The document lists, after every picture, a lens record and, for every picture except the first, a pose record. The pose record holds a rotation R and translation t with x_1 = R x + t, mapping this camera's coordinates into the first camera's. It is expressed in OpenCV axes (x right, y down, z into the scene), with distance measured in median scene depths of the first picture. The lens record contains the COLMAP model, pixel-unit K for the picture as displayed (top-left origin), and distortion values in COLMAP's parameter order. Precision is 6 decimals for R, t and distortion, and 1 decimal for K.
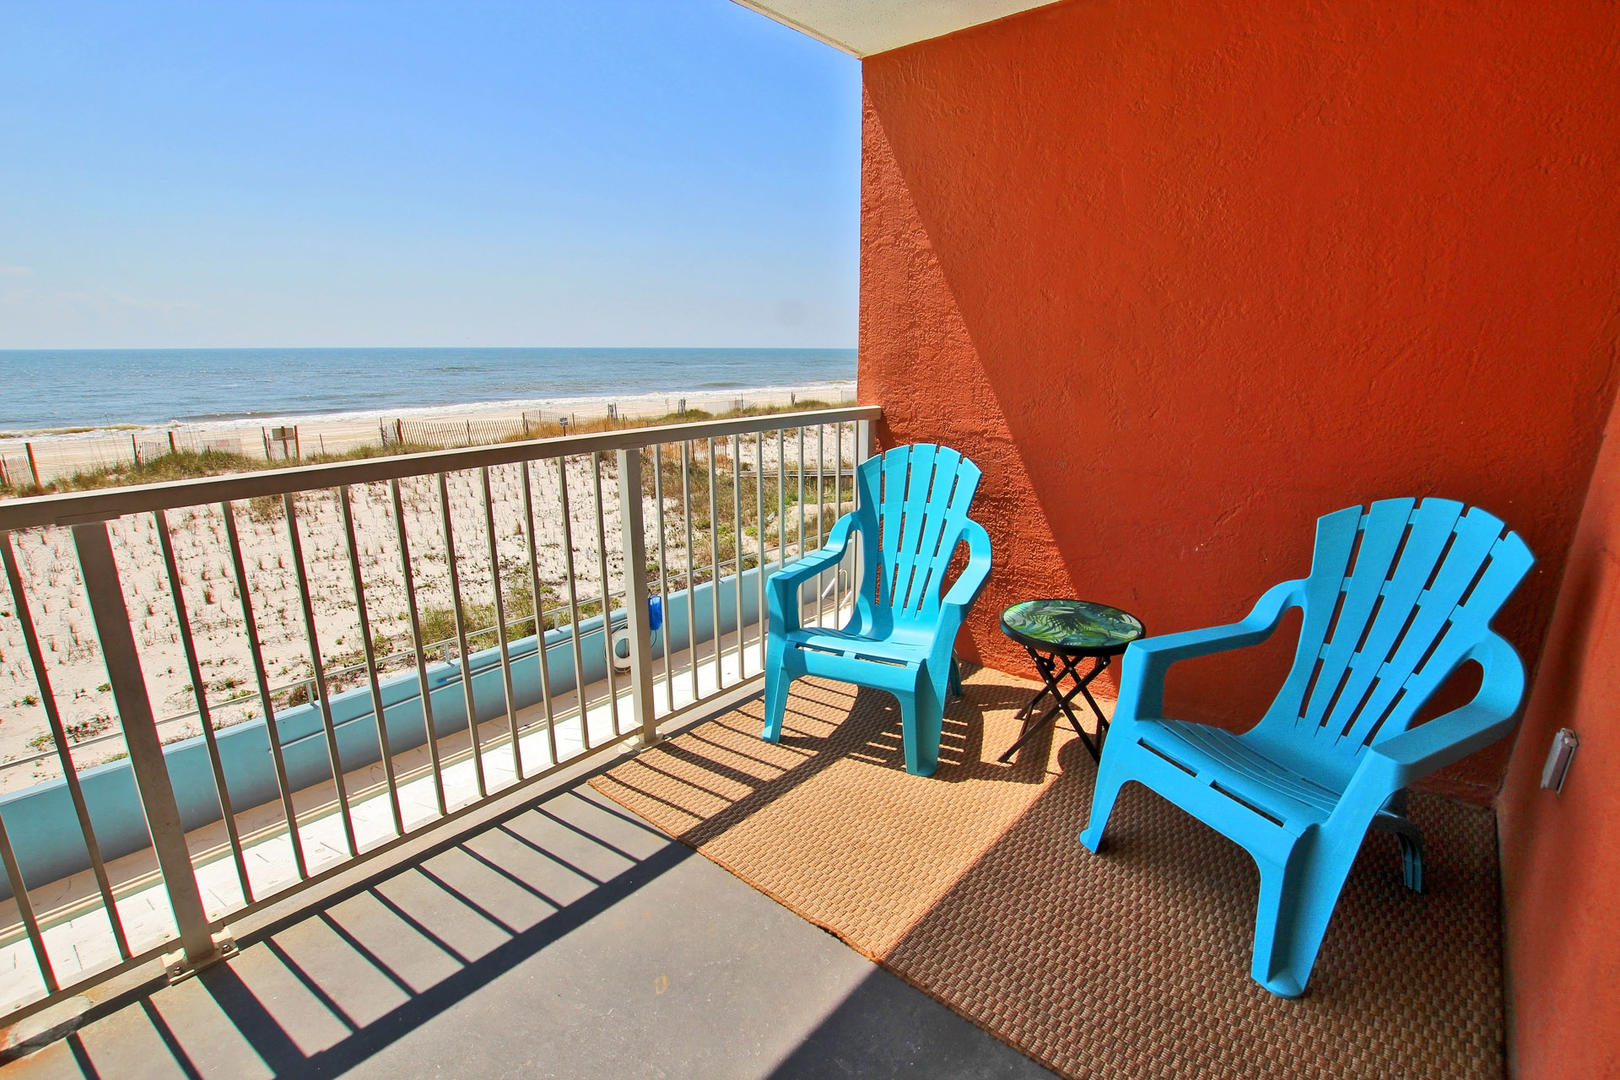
lens RADIAL K [[752.8, 0, 811.6], [0, 752.8, 546.0], [0, 0, 1]] dist [-0.037719, 0.005157]
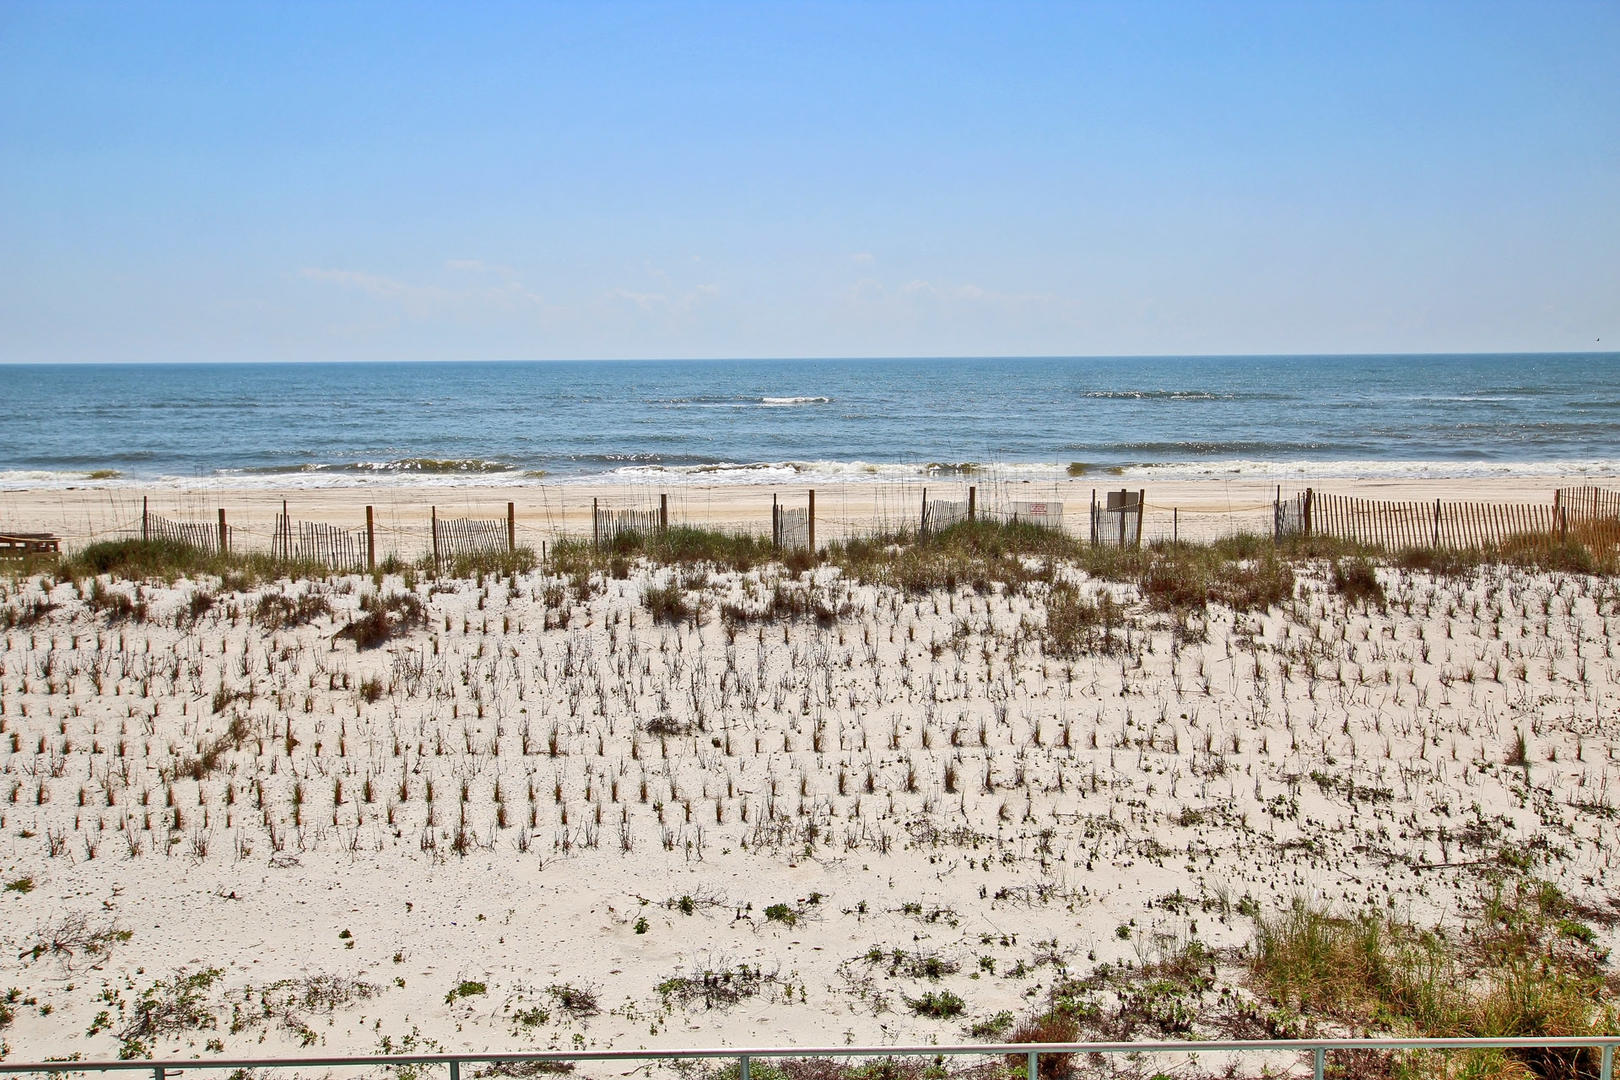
lens RADIAL K [[1396.9, 0, 810.0], [0, 1396.9, 540.0], [0, 0, 1]] dist [-0.007101, 0.046060]
pose [[0.661325, 0.083975, -0.745384, -0.314829], [-0.178386, 0.982811, -0.047546, -0.190601], [0.728579, 0.164409, 0.664938, 0.587619]]
